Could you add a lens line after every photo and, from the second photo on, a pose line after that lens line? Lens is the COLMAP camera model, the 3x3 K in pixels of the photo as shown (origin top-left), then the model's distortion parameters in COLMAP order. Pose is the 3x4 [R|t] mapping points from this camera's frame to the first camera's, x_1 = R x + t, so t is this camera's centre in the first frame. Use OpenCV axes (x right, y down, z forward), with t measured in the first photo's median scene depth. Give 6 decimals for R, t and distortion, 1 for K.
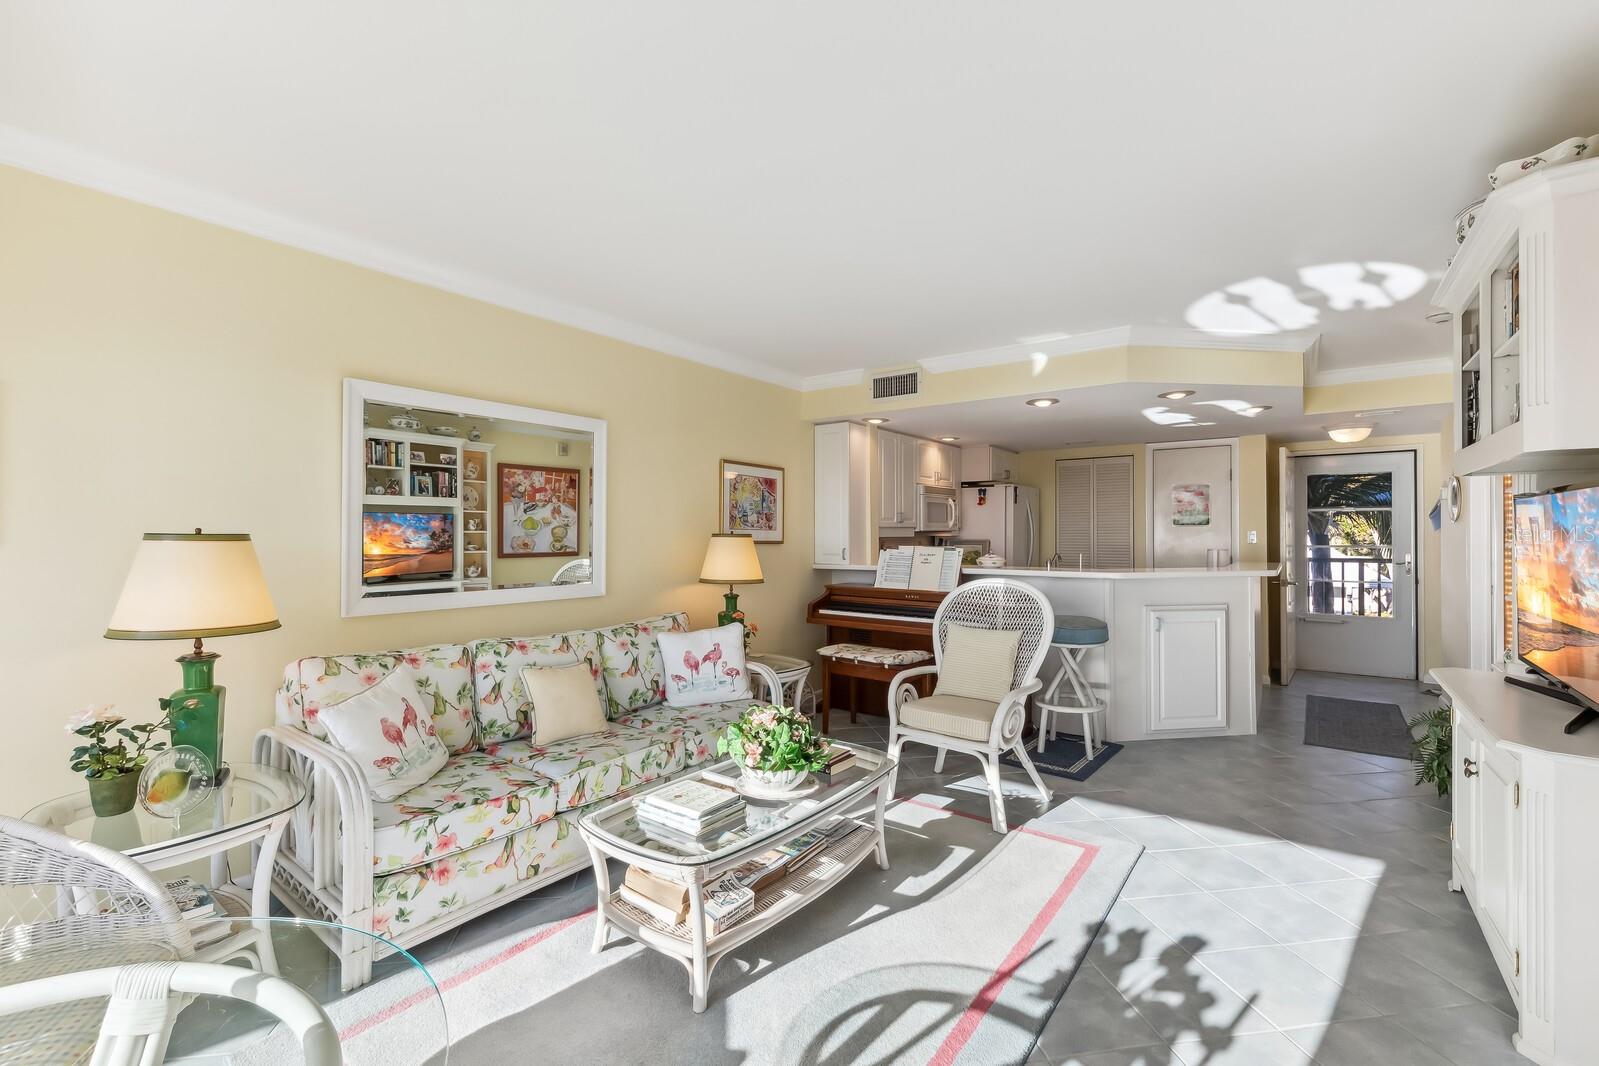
lens RADIAL K [[680.3, 0, 794.1], [0, 680.3, 532.2], [0, 0, 1]] dist [-0.000551, -0.000323]
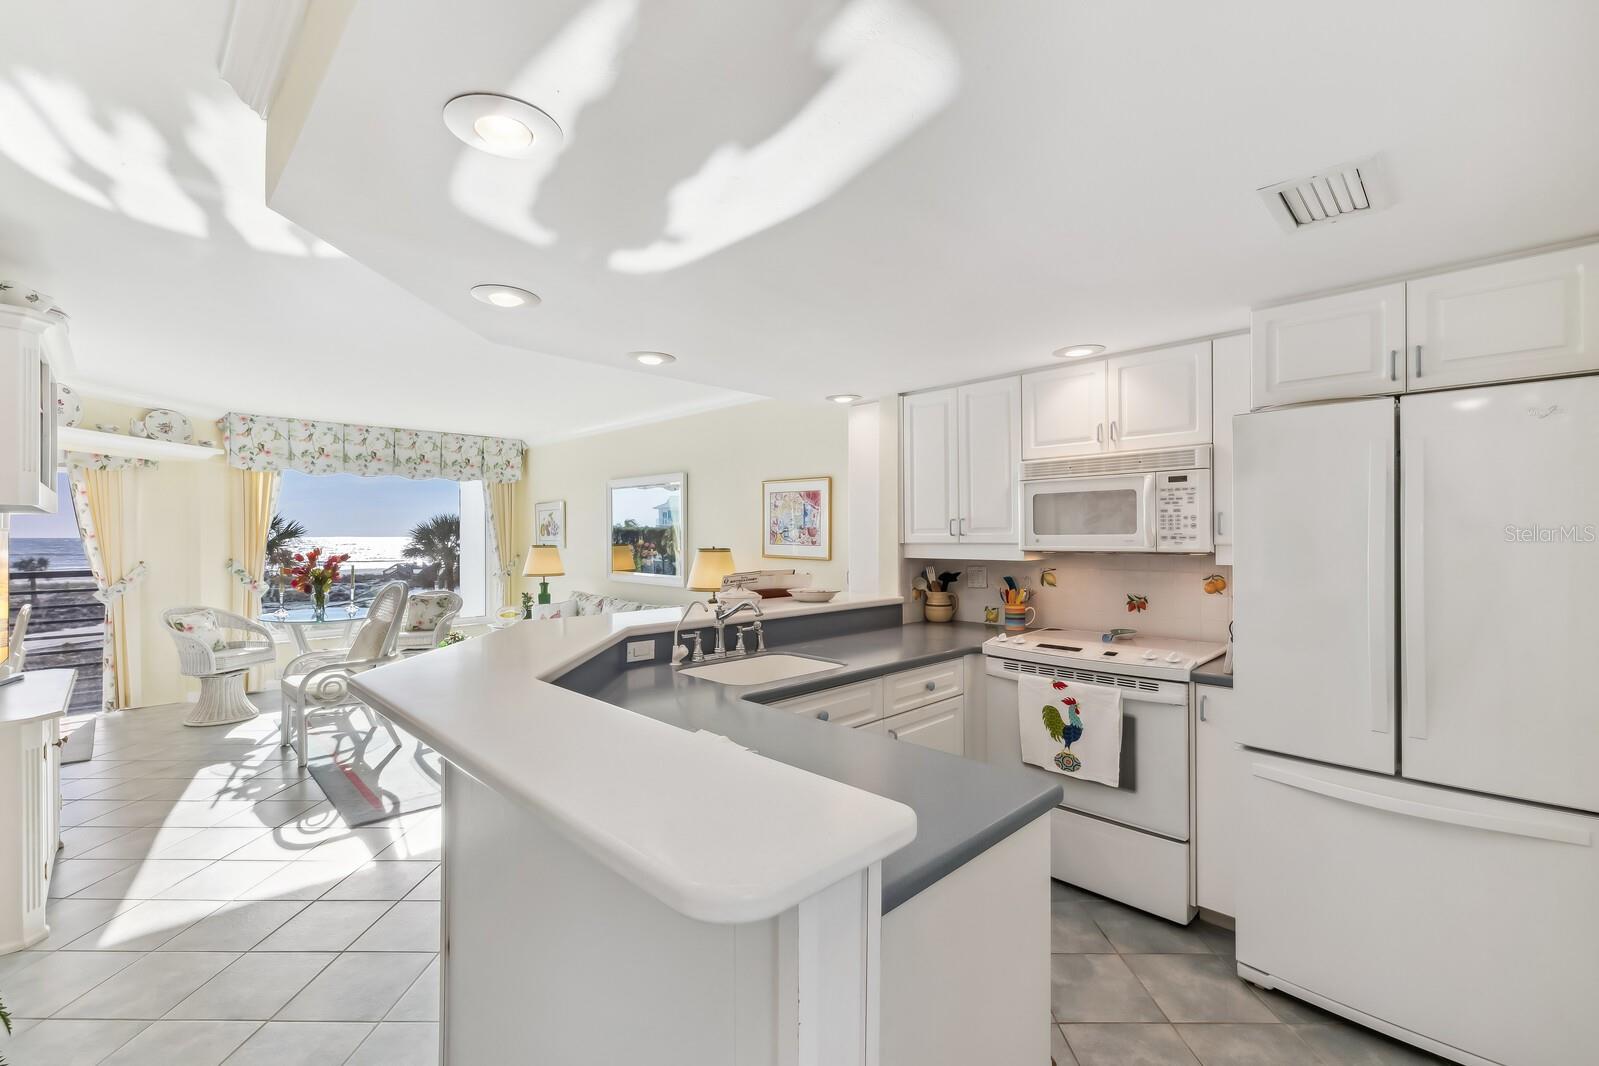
lens RADIAL K [[680.3, 0, 794.1], [0, 680.3, 532.2], [0, 0, 1]] dist [-0.000551, -0.000323]
pose [[-0.143148, -0.000564, -0.989701, 1.847796], [-0.000017, 1.000000, -0.000568, -0.044193], [0.989701, -0.000065, -0.143148, 2.293848]]
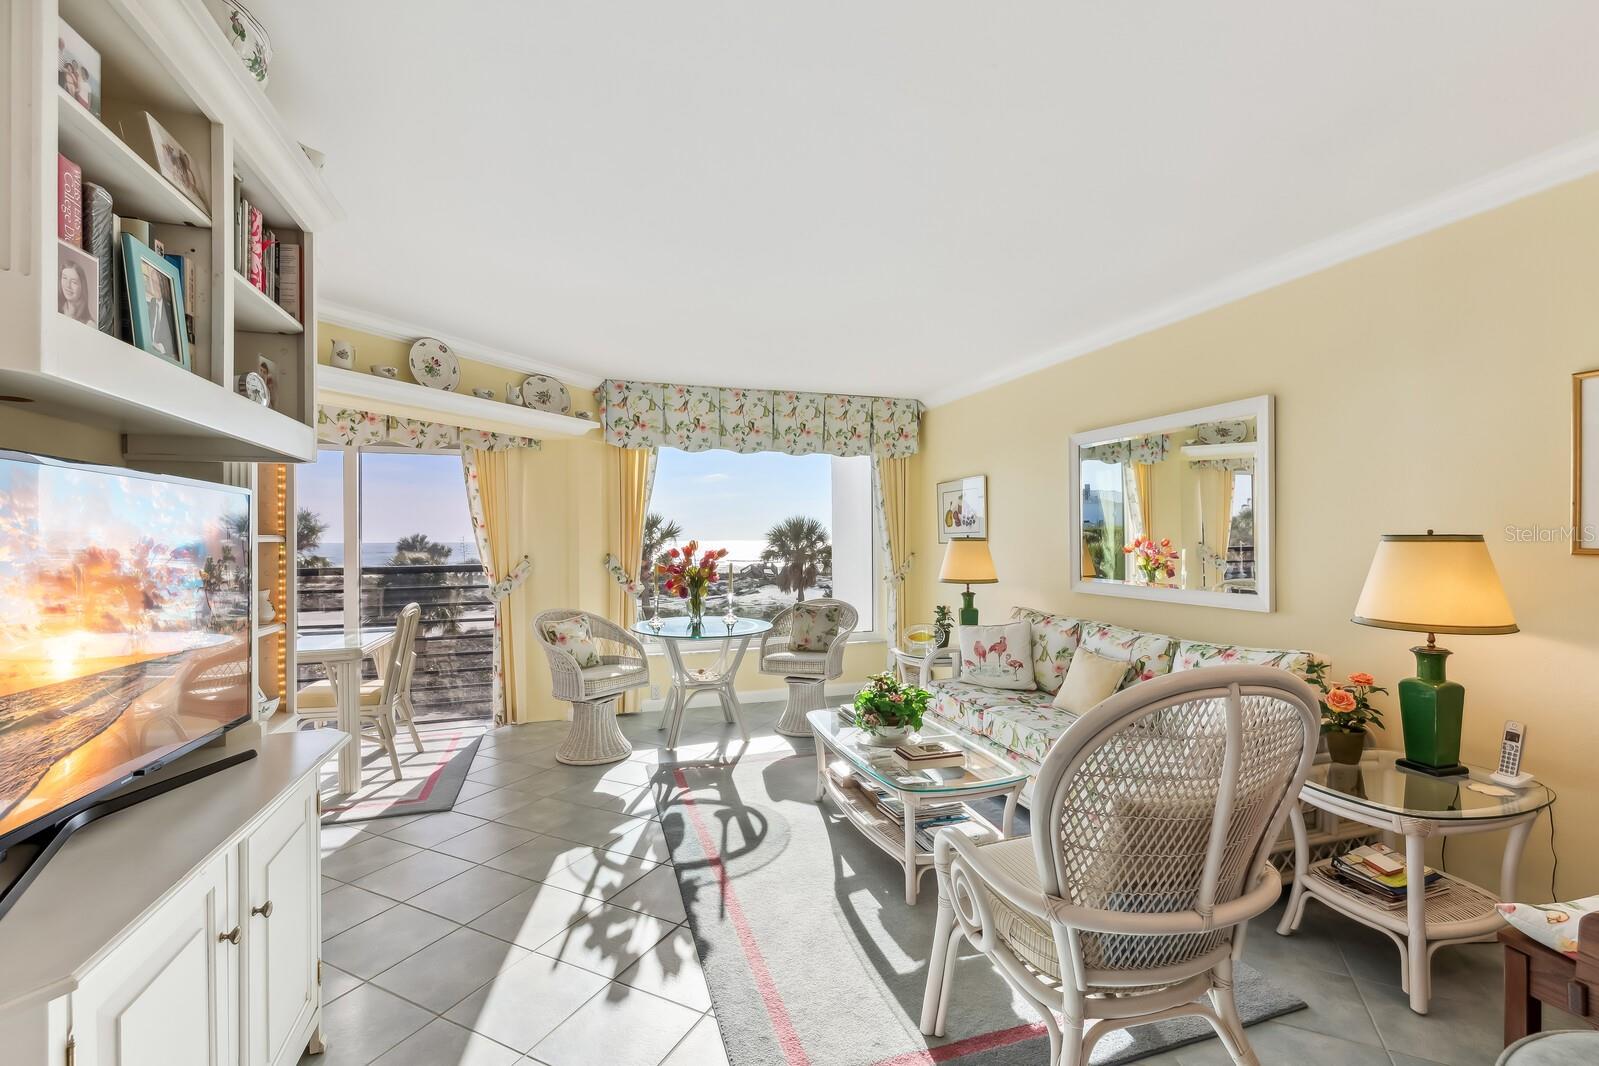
lens RADIAL K [[680.3, 0, 794.1], [0, 680.3, 532.2], [0, 0, 1]] dist [-0.000551, -0.000323]
pose [[-0.564062, -0.003468, -0.825725, 1.111553], [0.004925, 0.999959, -0.007563, 0.002780], [0.825718, -0.008333, -0.564022, 1.576921]]
